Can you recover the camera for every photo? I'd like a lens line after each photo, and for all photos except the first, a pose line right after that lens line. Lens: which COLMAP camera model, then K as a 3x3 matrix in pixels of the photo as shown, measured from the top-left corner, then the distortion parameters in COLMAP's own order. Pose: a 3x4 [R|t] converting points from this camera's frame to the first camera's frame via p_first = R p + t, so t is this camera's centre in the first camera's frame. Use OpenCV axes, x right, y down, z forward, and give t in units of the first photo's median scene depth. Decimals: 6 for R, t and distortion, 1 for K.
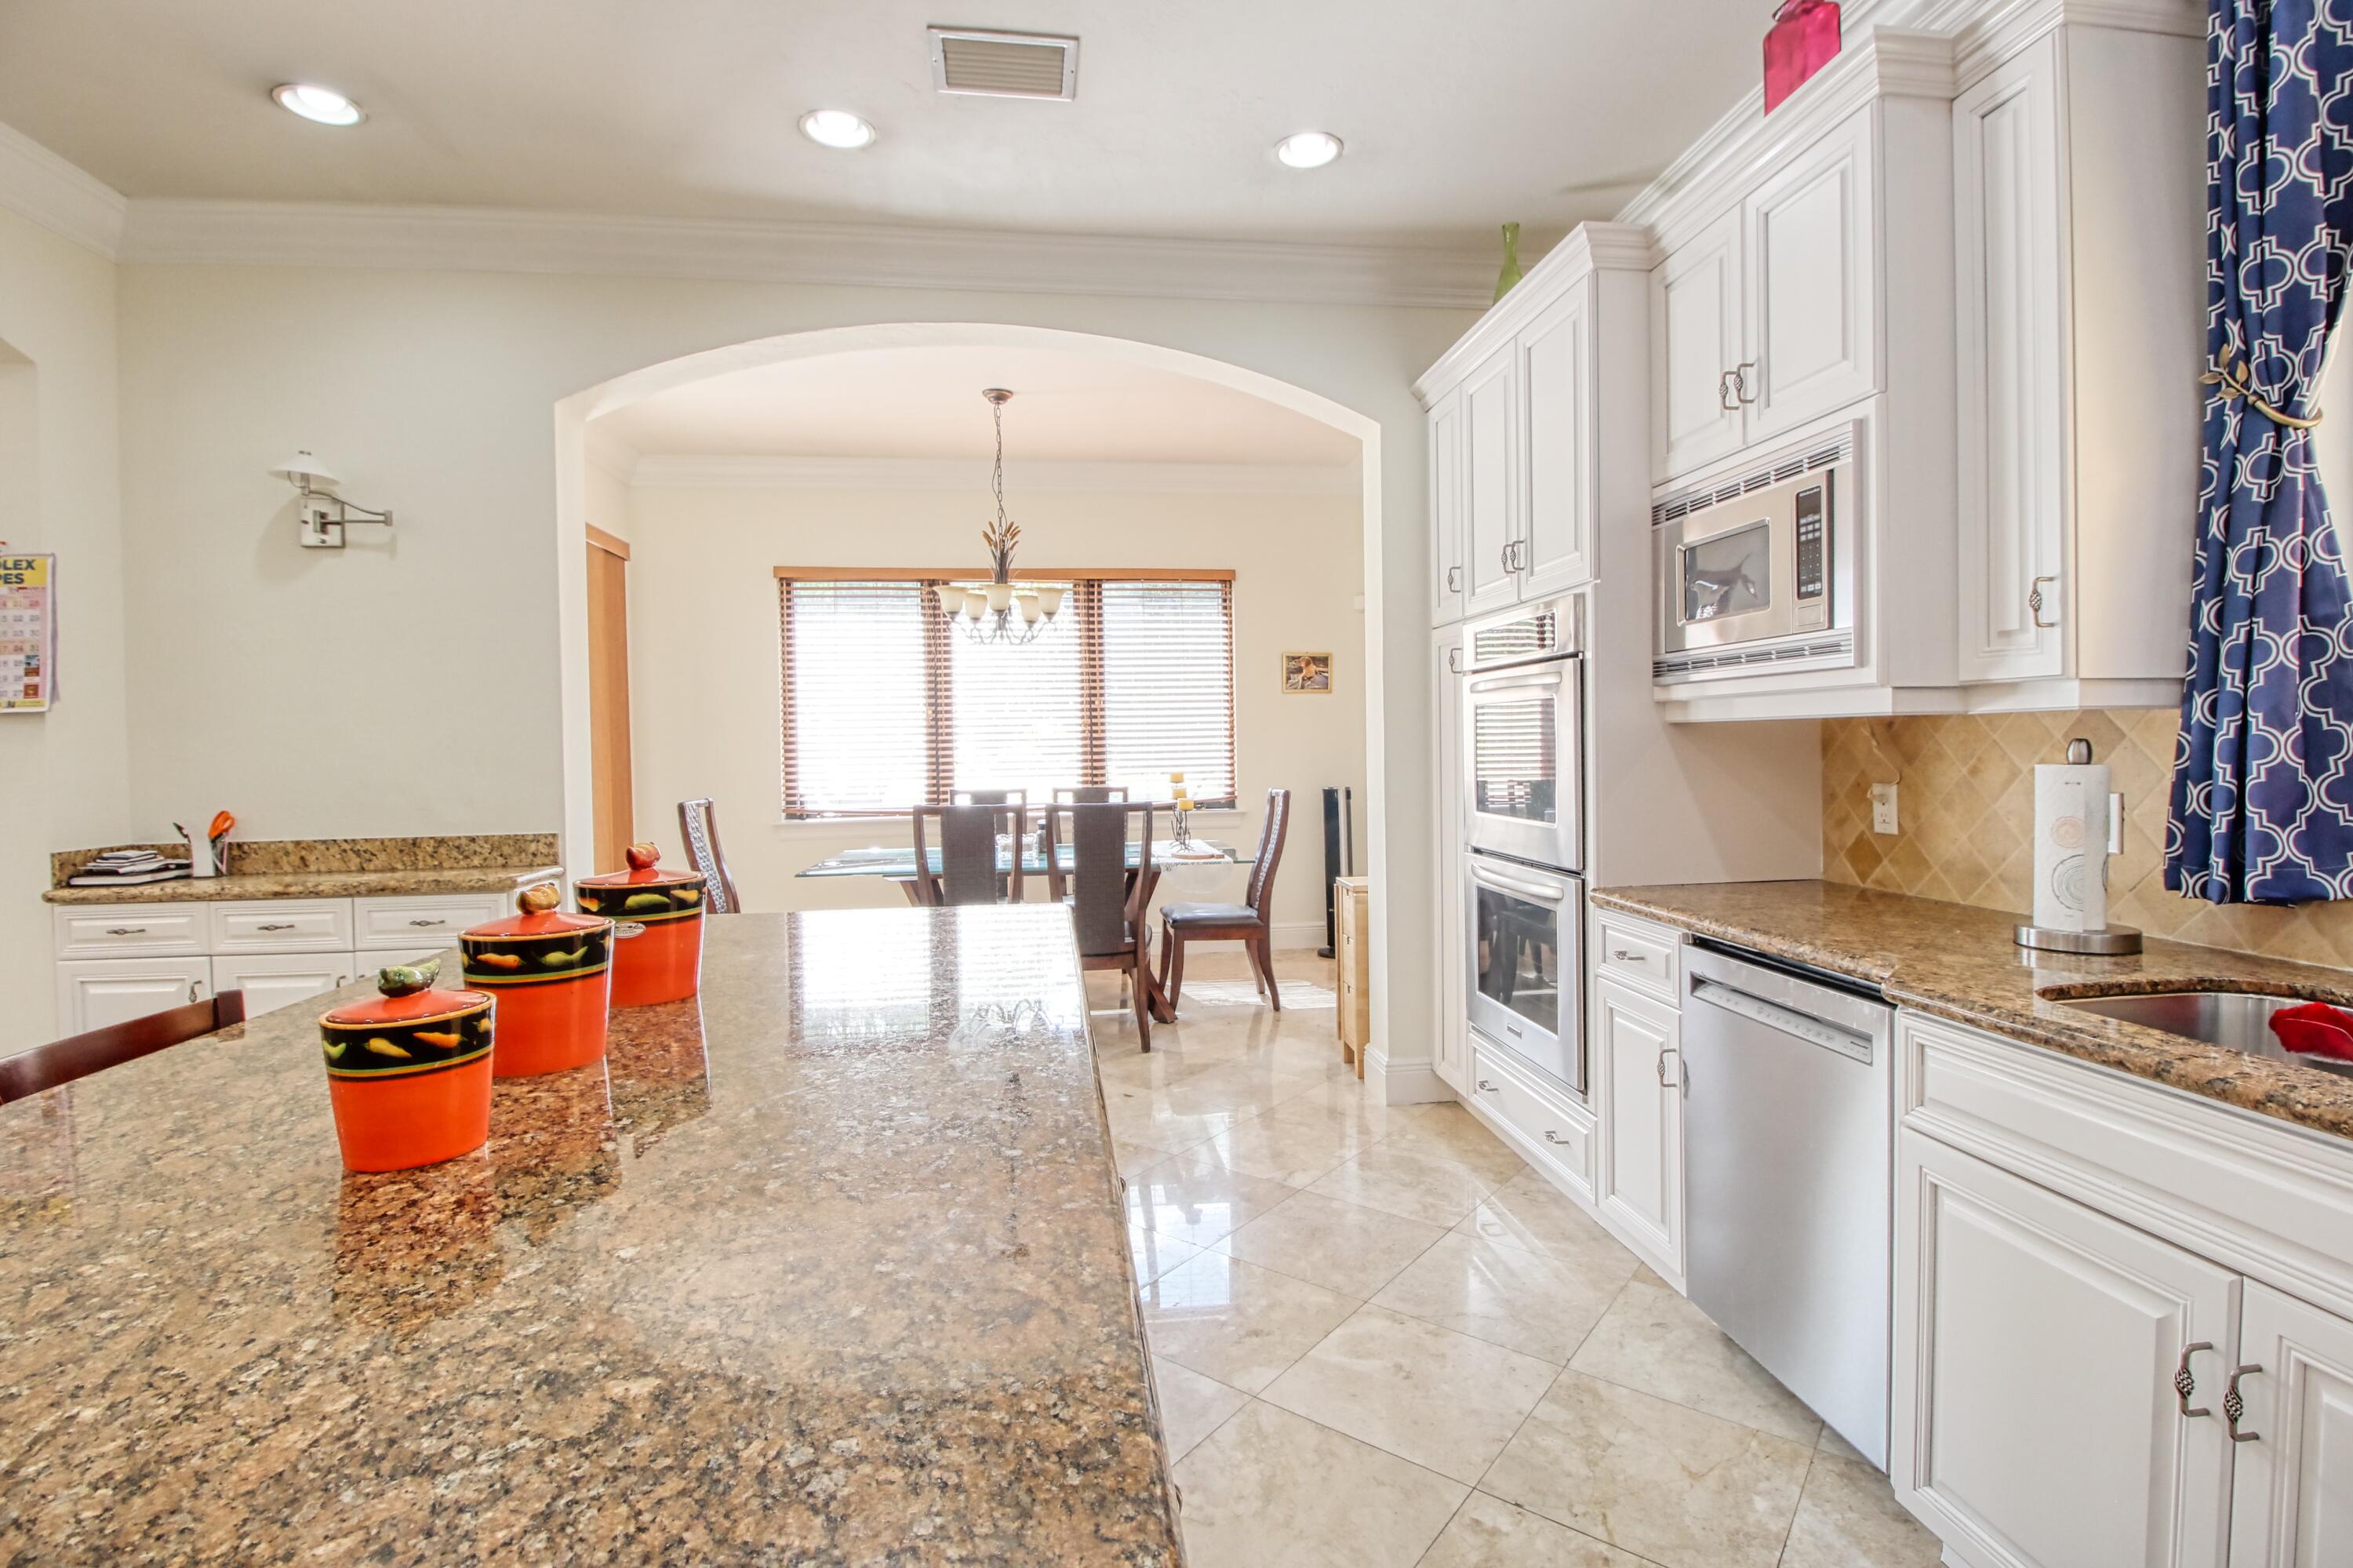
lens RADIAL K [[1089.6, 0, 1198.3], [0, 1089.6, 769.1], [0, 0, 1]] dist [-0.008310, -0.008144]
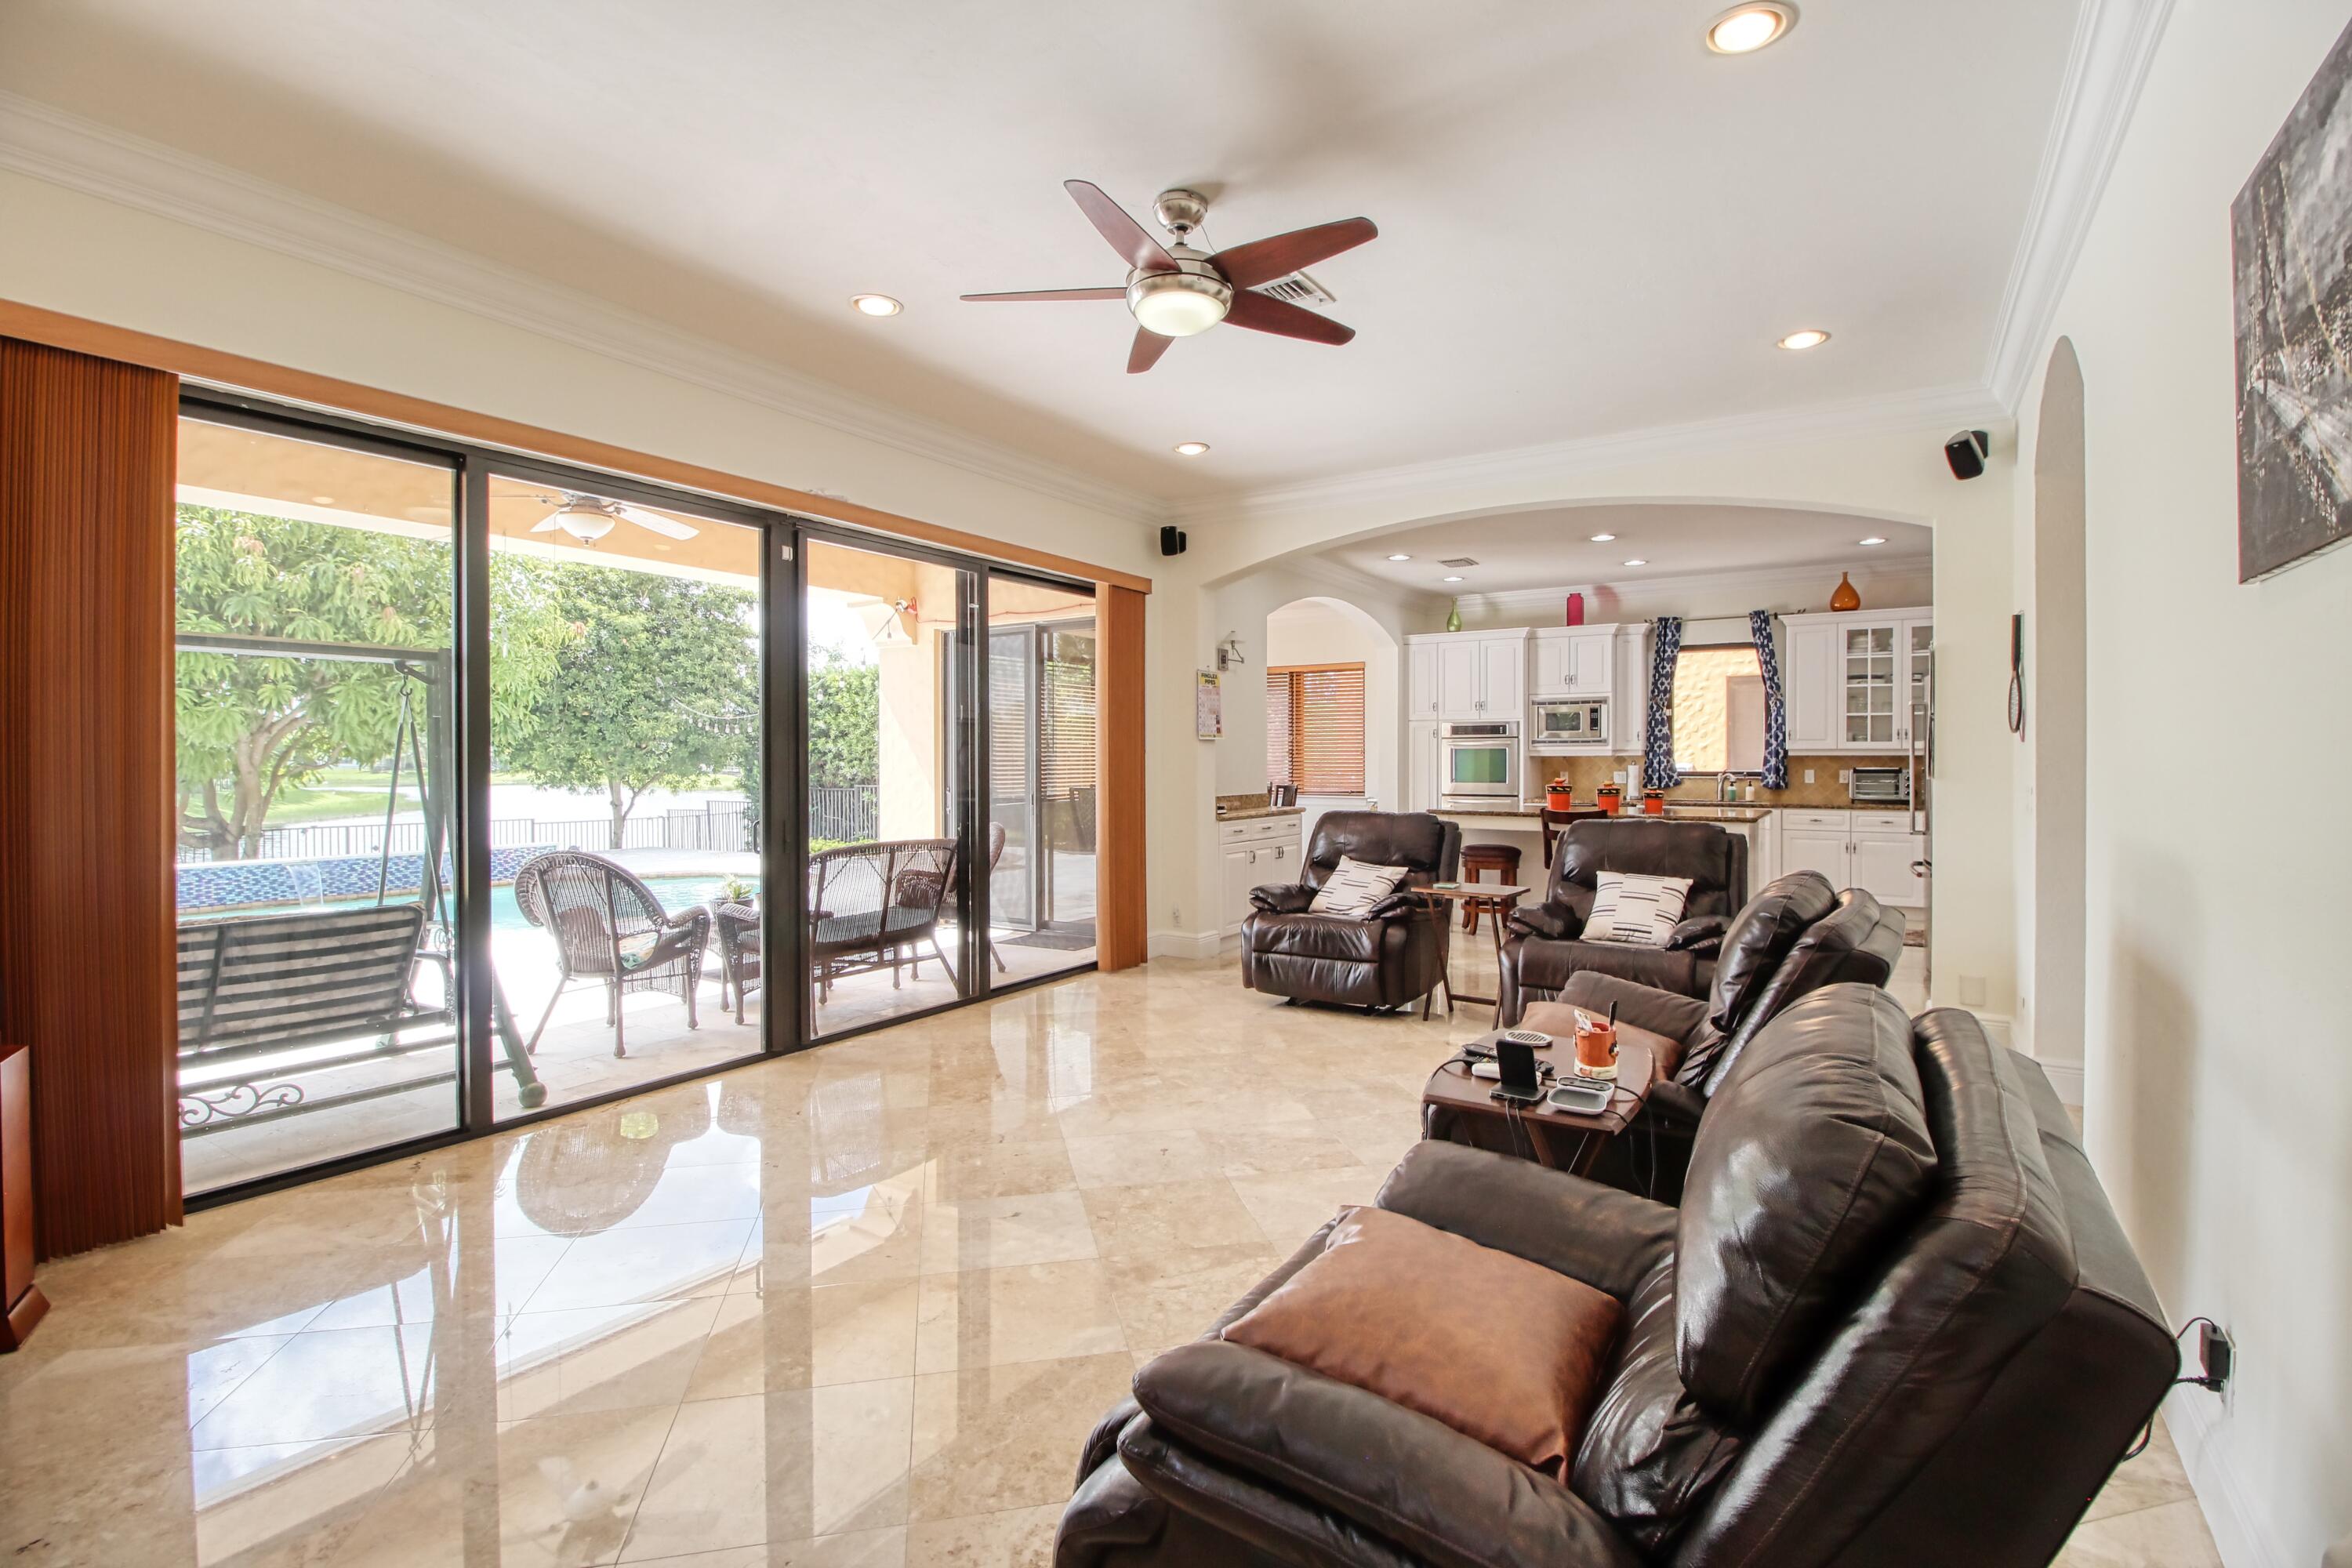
lens RADIAL K [[1089.1, 0, 1184.5], [0, 1089.1, 769.7], [0, 0, 1]] dist [-0.008310, -0.008144]
pose [[0.650140, 0.006335, 0.759788, -3.288506], [0.010715, 0.999789, -0.017505, 0.060195], [-0.759739, 0.019522, 0.649935, -0.564512]]
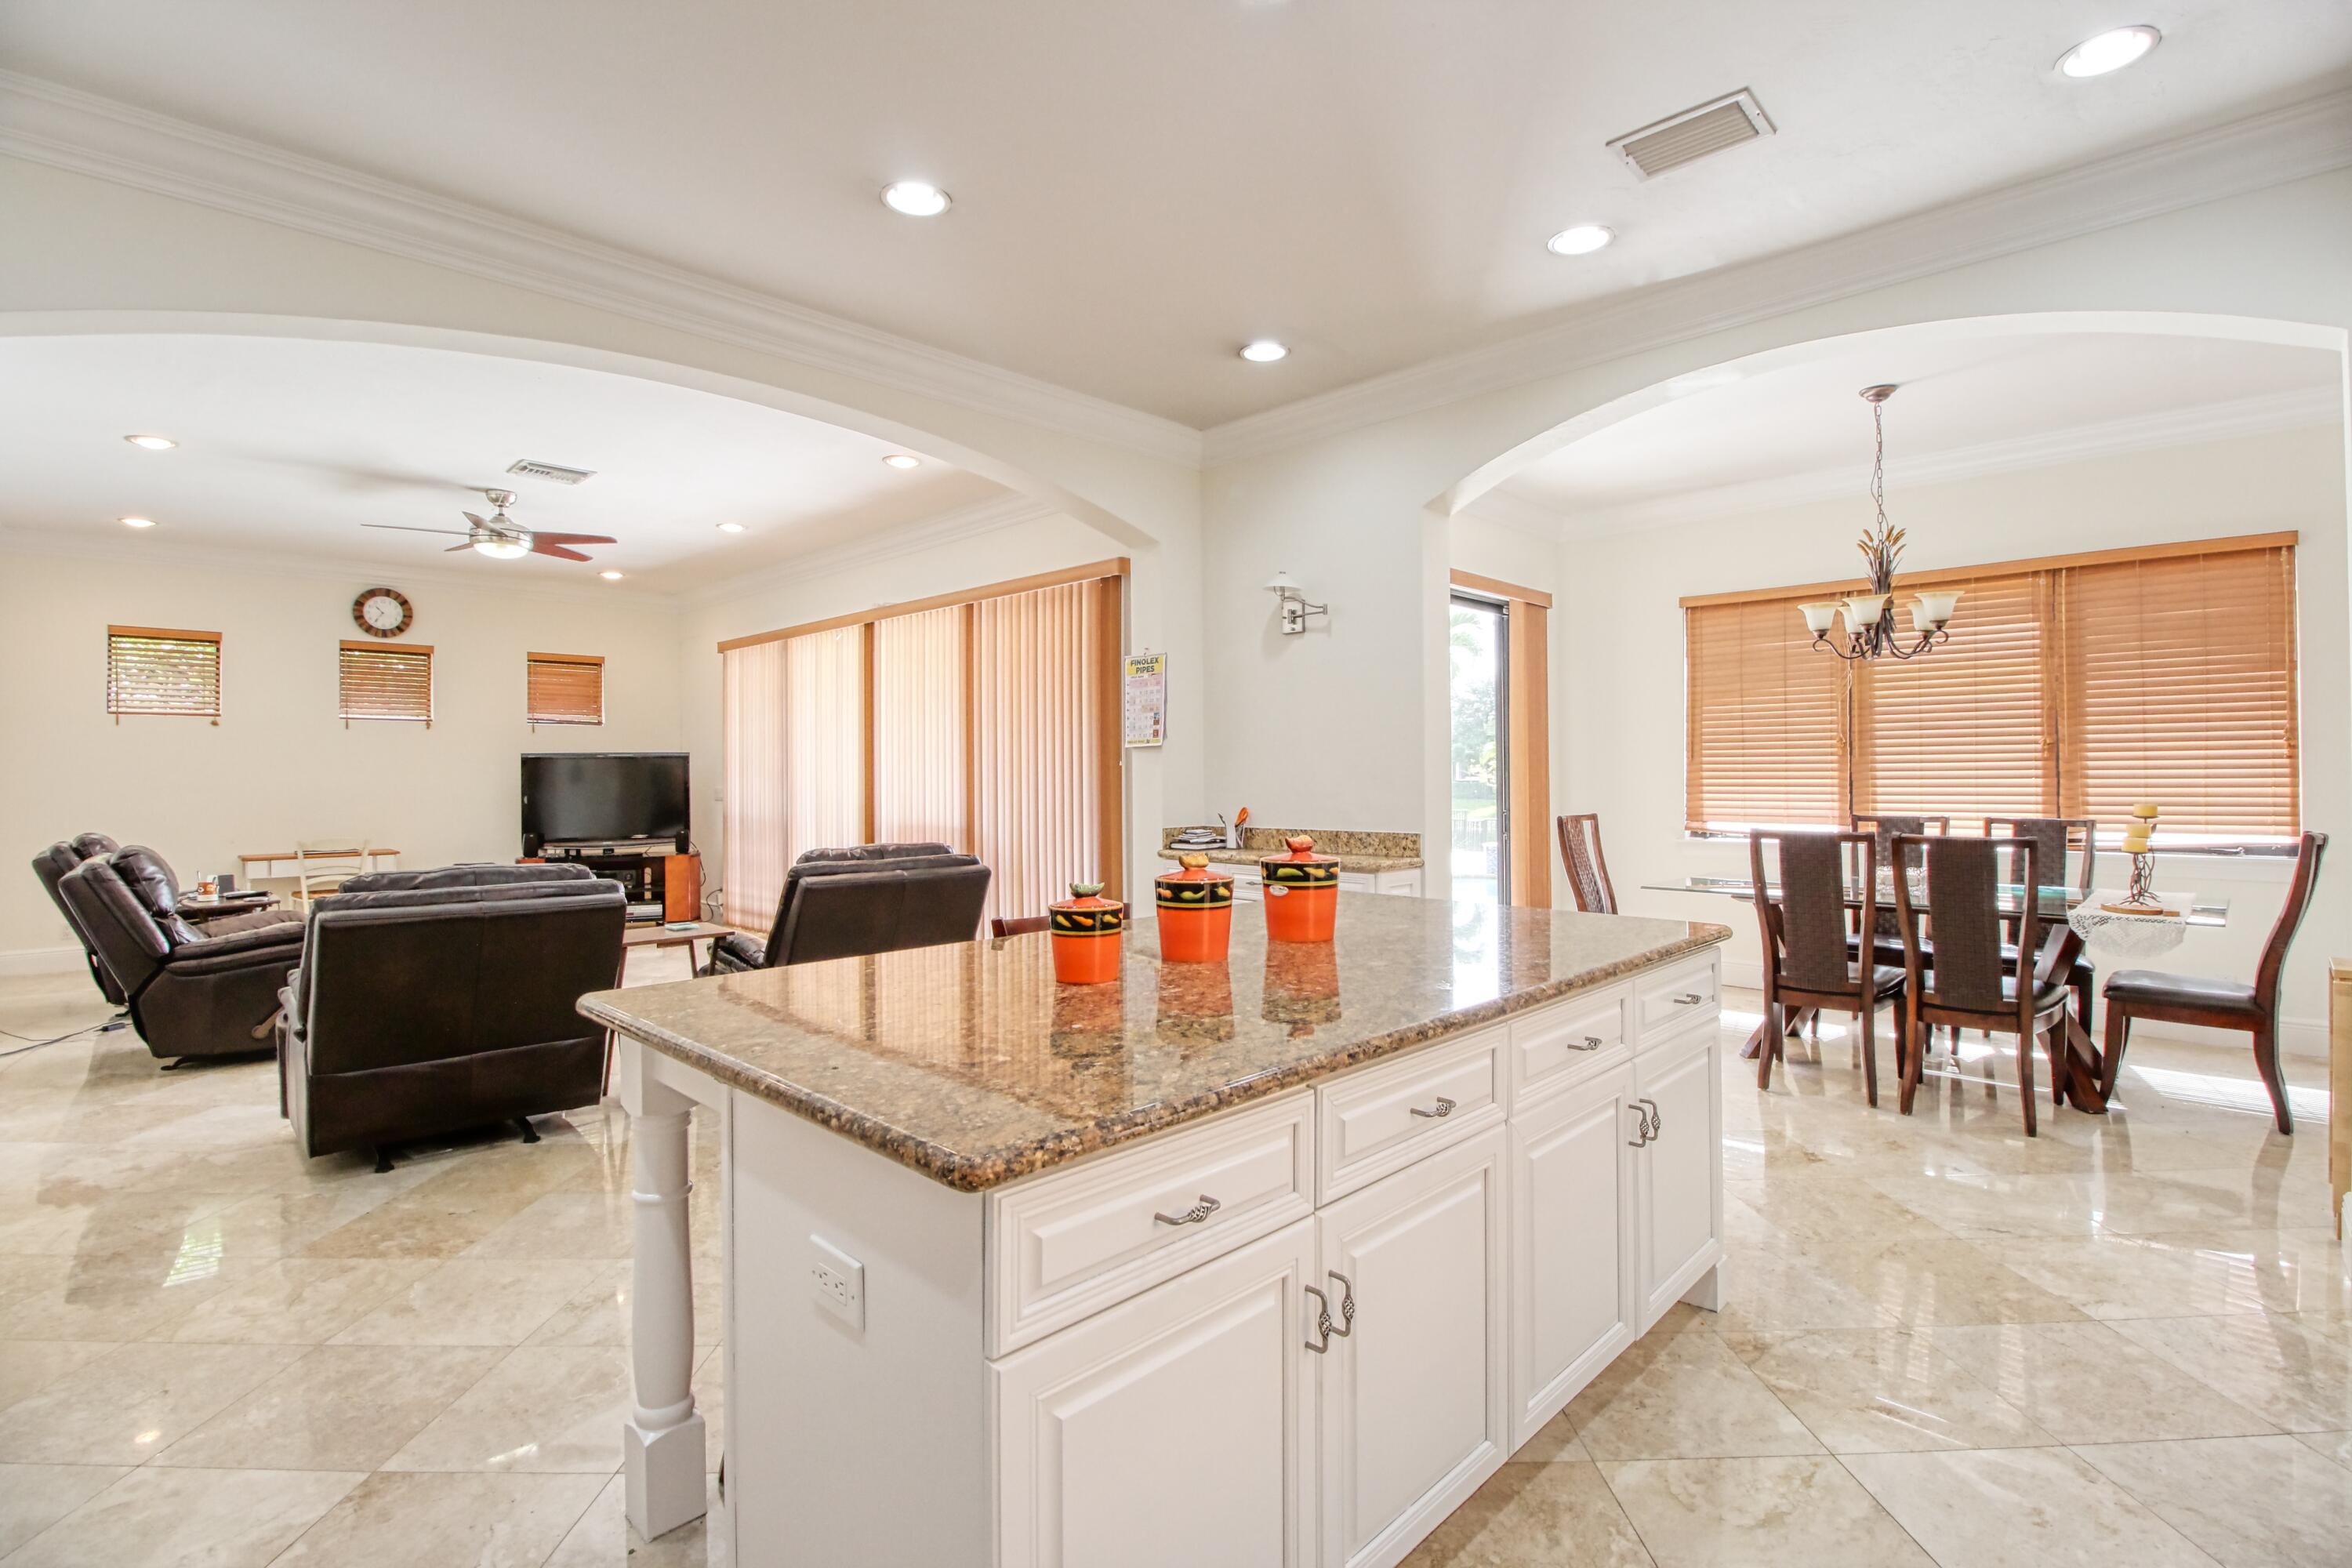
lens RADIAL K [[1089.1, 0, 1188.8], [0, 1089.1, 771.8], [0, 0, 1]] dist [-0.008310, -0.008144]
pose [[0.610567, 0.011069, -0.791887, 0.365196], [-0.021524, 0.999765, -0.002621, -0.008927], [0.791672, 0.018645, 0.610662, -0.035274]]
